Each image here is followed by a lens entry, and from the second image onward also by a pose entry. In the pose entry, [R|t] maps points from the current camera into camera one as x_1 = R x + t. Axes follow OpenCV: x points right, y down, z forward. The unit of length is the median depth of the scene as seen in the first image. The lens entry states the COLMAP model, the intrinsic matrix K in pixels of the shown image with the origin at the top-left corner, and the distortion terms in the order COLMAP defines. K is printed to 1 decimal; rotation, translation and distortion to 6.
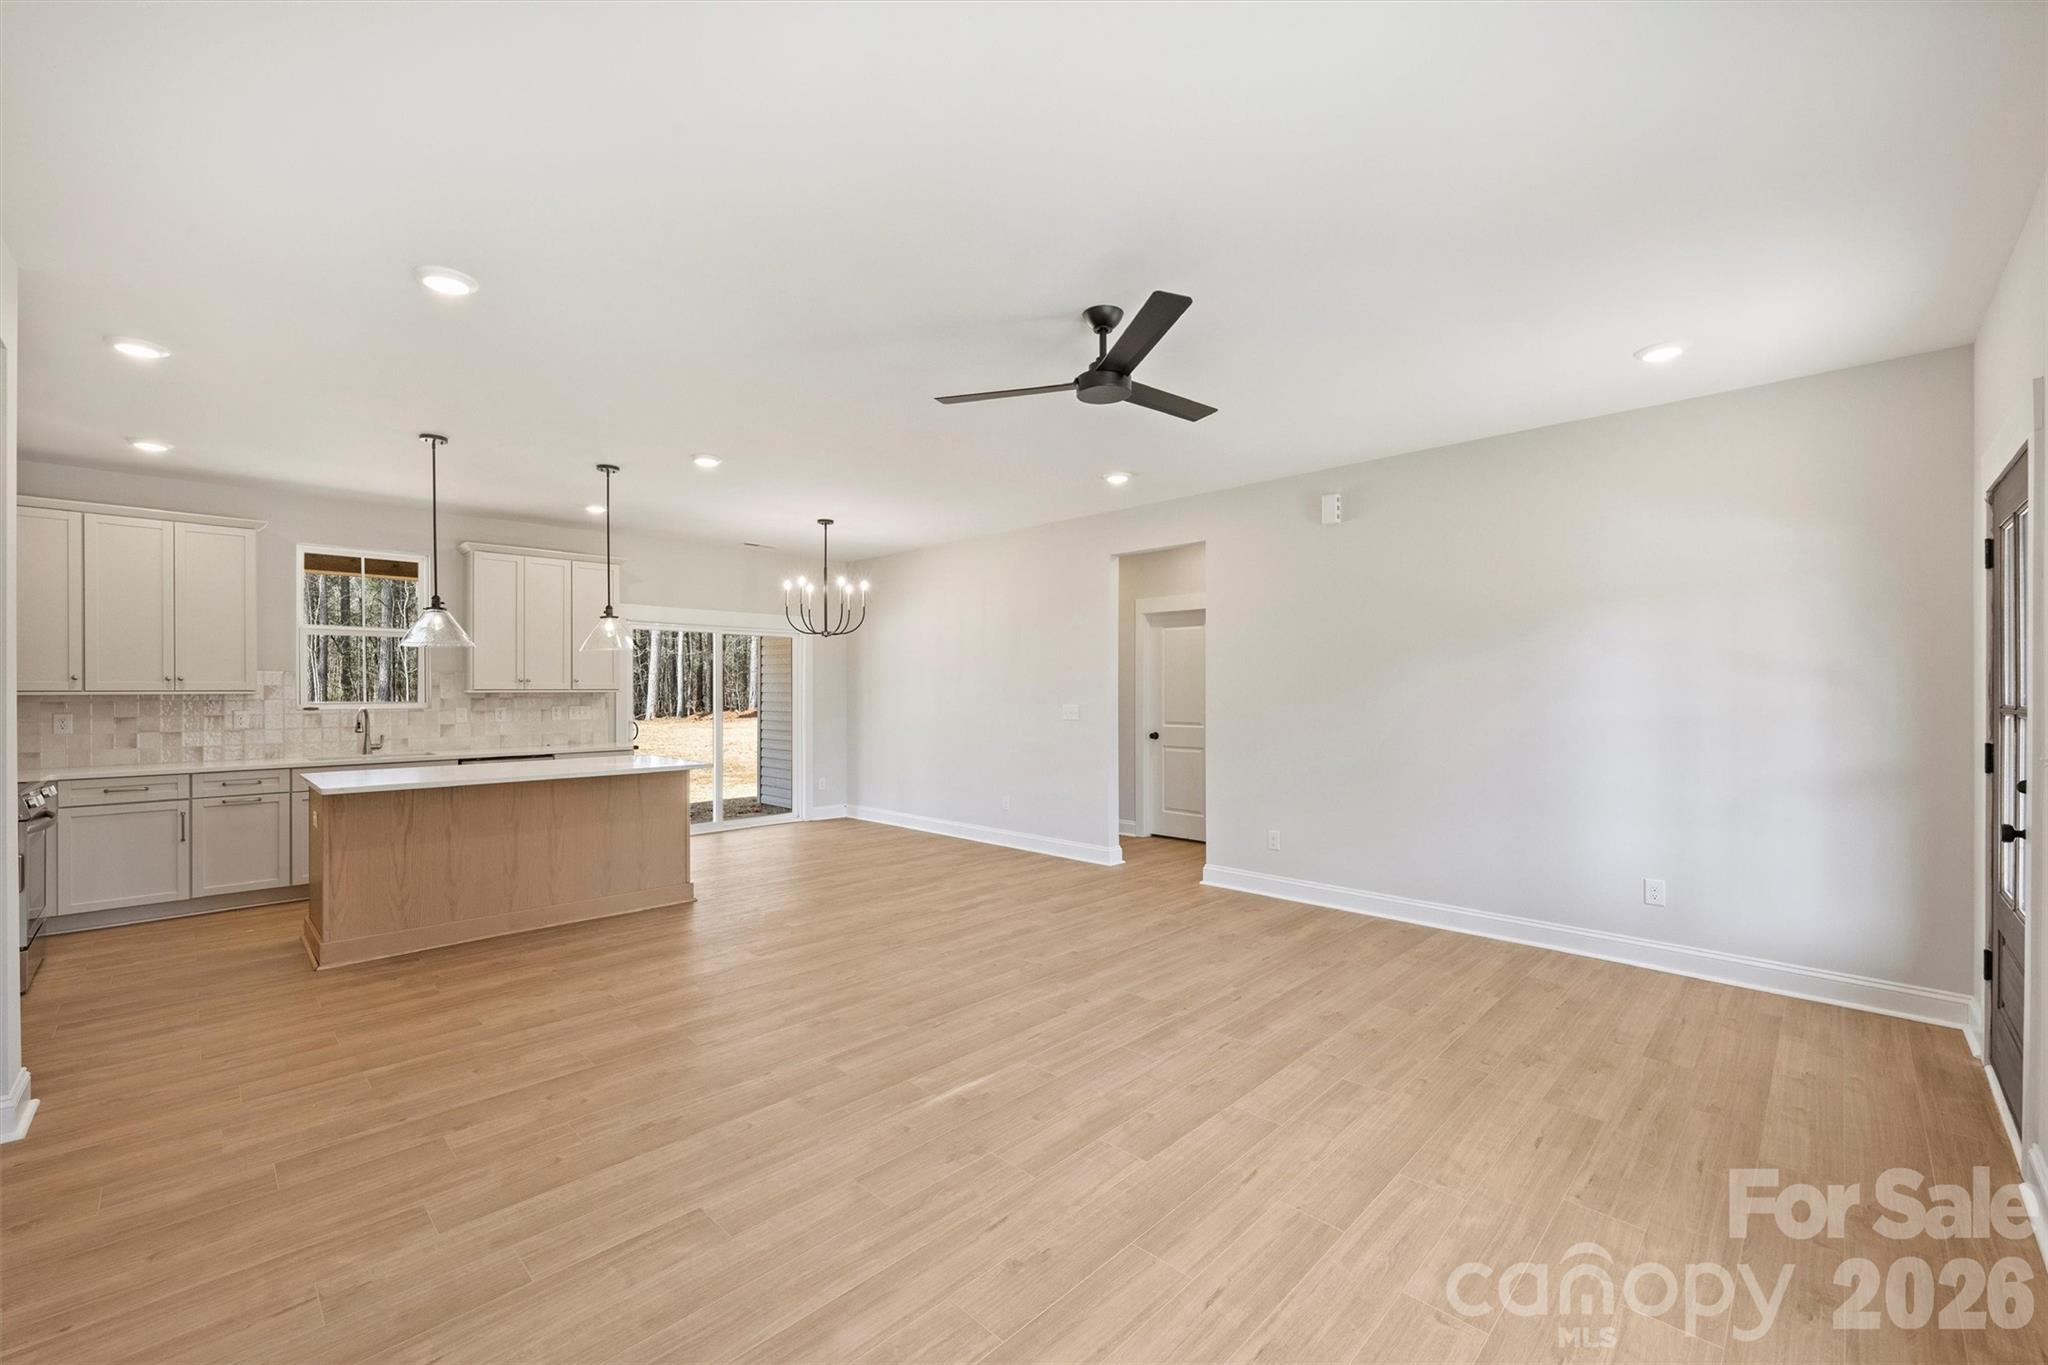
lens RADIAL K [[827.7, 0, 1022.4], [0, 827.7, 689.4], [0, 0, 1]] dist [-0.000376, -0.000105]
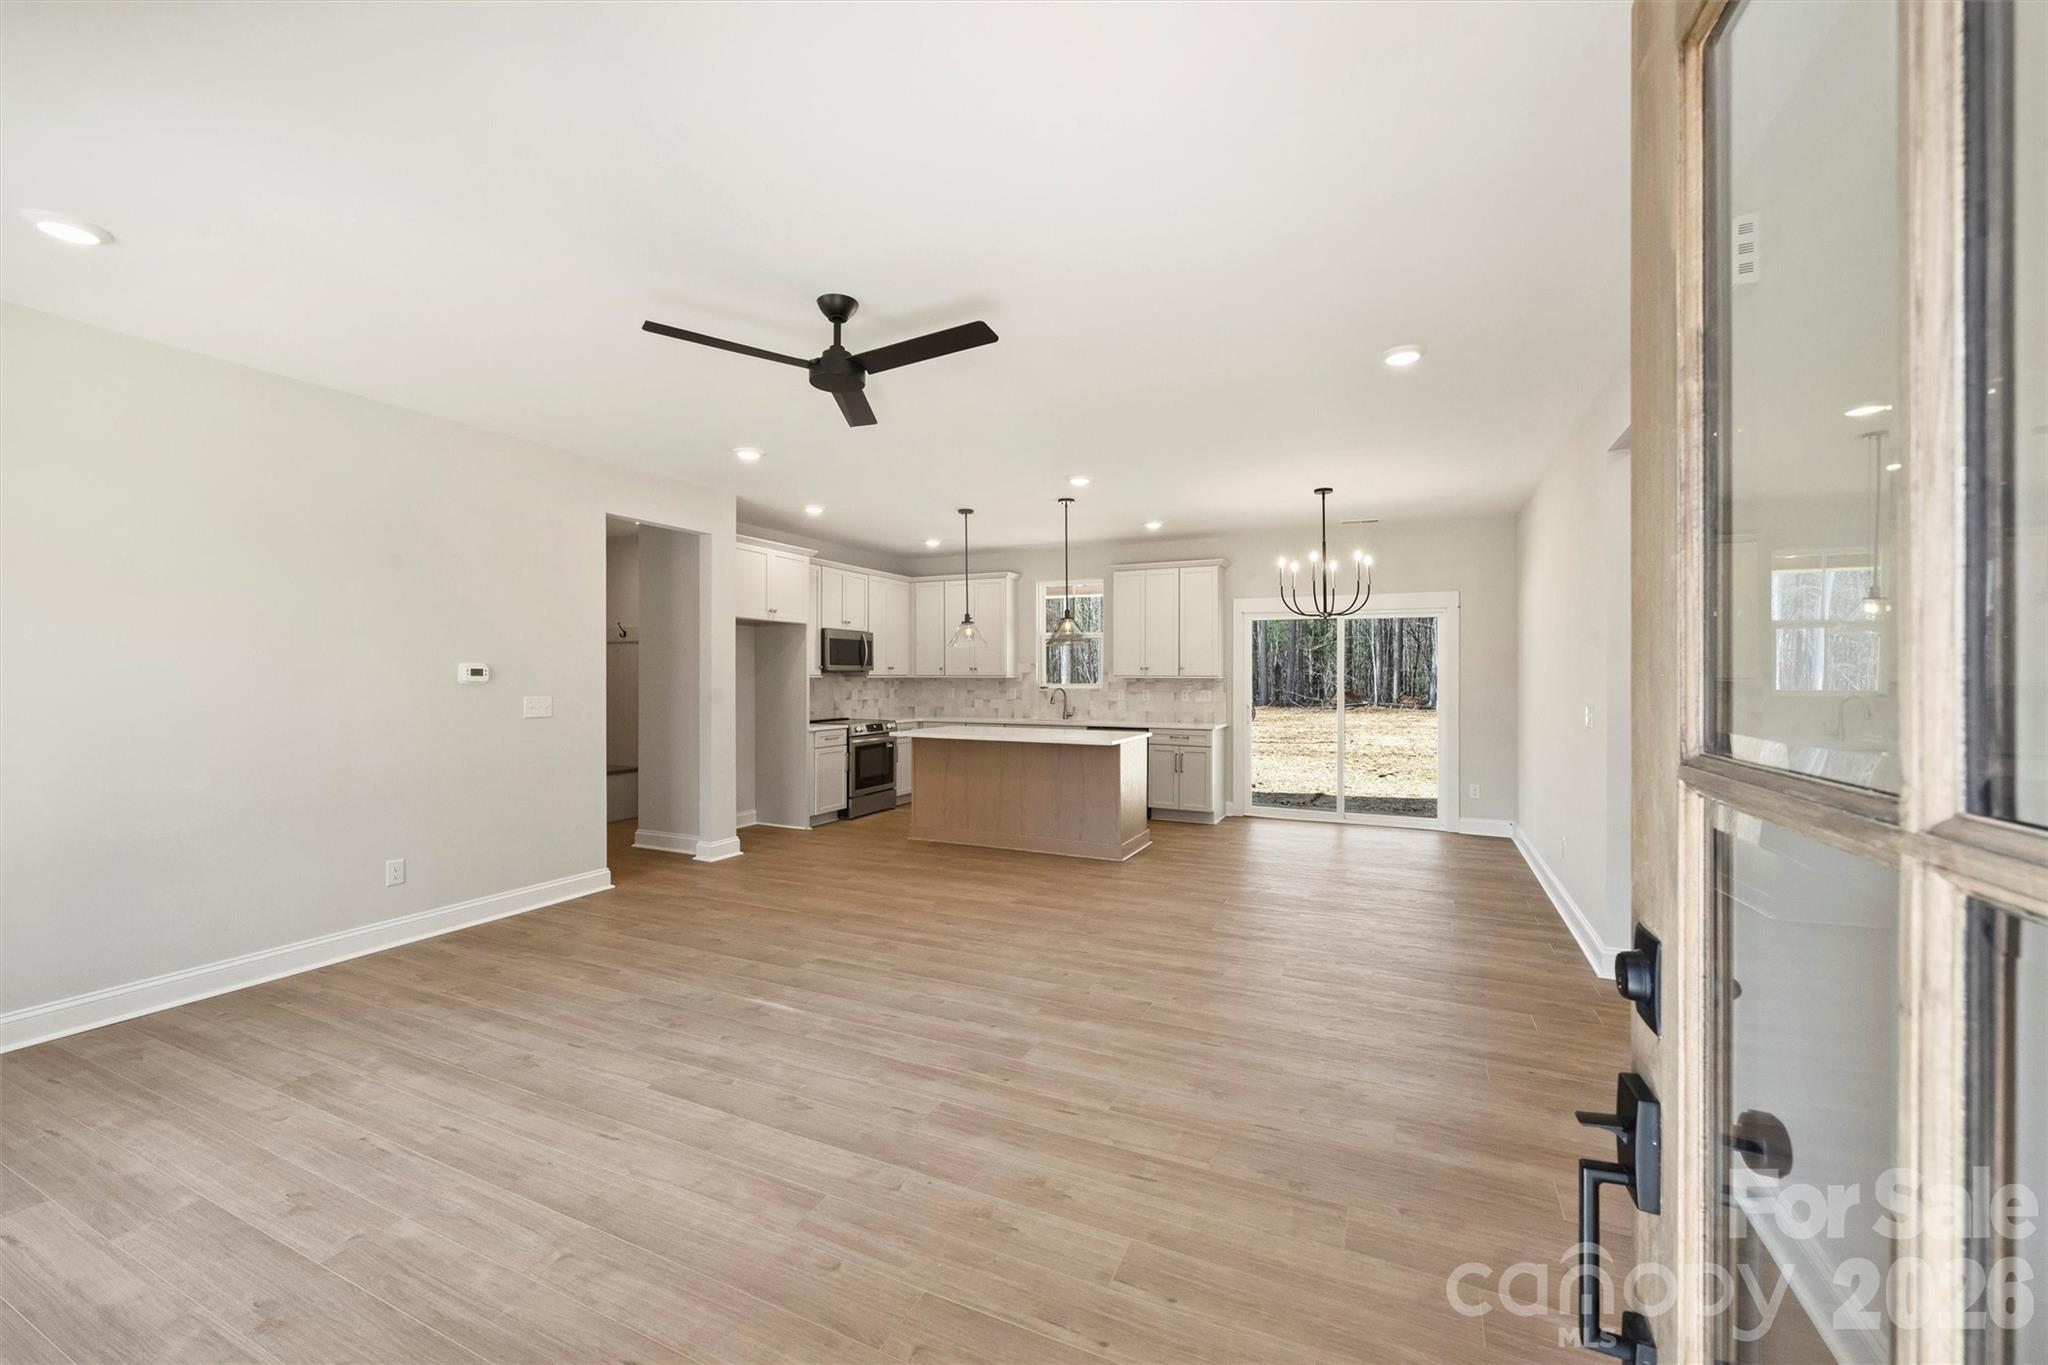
lens RADIAL K [[818.2, 0, 1022.1], [0, 818.2, 677.1], [0, 0, 1]] dist [-0.000194, -0.000129]
pose [[0.332047, 0.004798, -0.943251, 0.678383], [-0.002891, 0.999988, 0.004069, -0.002961], [0.943258, 0.001375, 0.332057, 0.543201]]
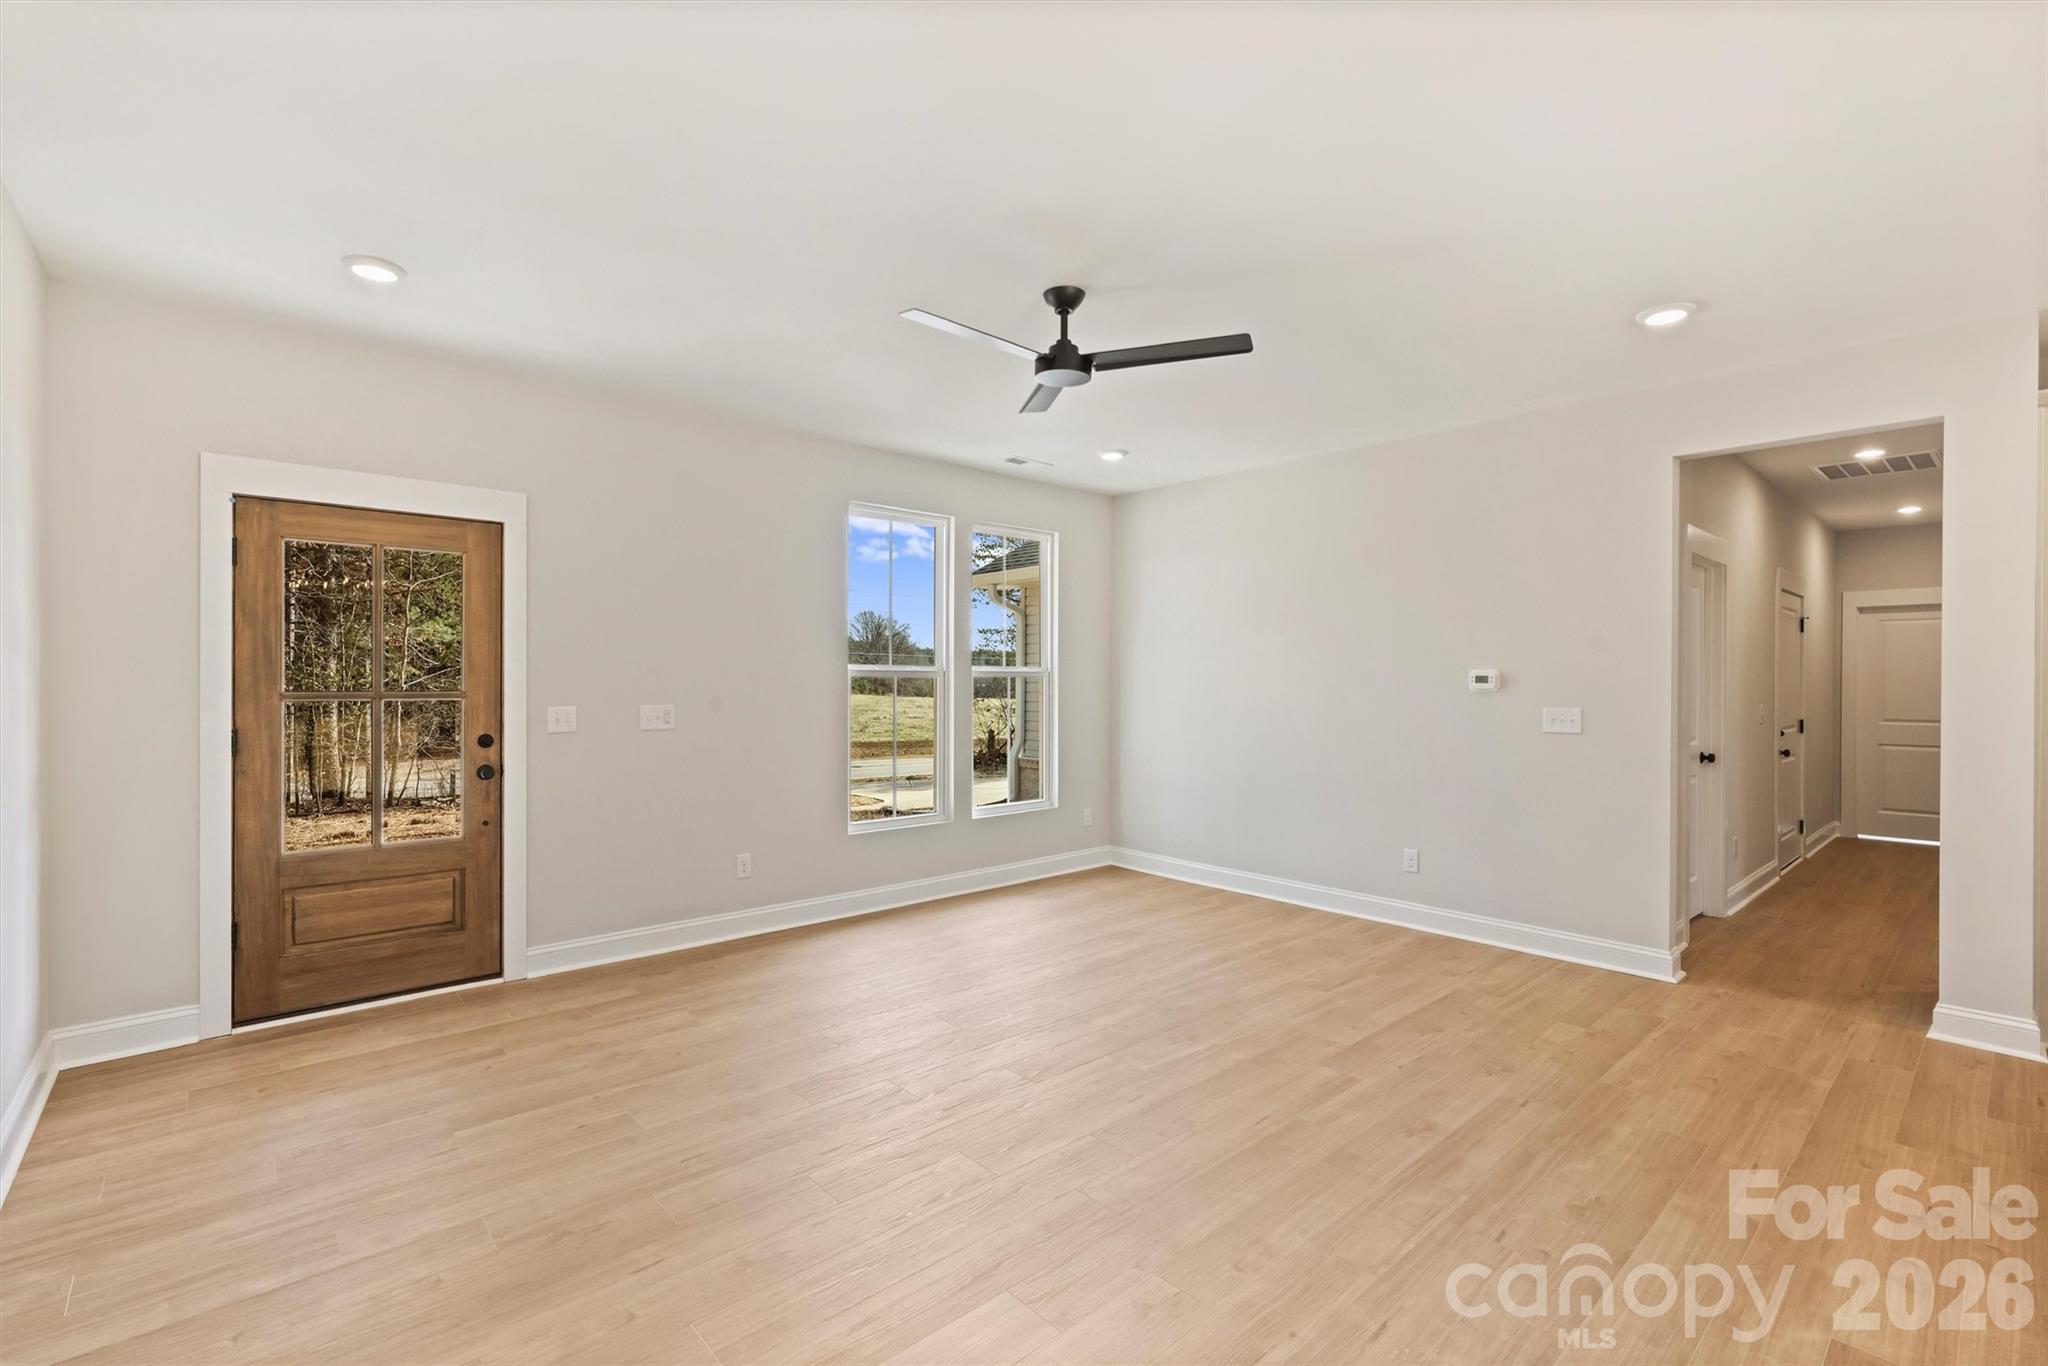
lens RADIAL K [[907.9, 0, 1019.8], [0, 907.9, 692.3], [0, 0, 1]] dist [0.000149, 0.000122]
pose [[-0.997650, -0.003656, 0.068419, 0.045354], [-0.002695, 0.999897, 0.014130, -0.001378], [-0.068463, 0.013912, -0.997557, 1.270185]]
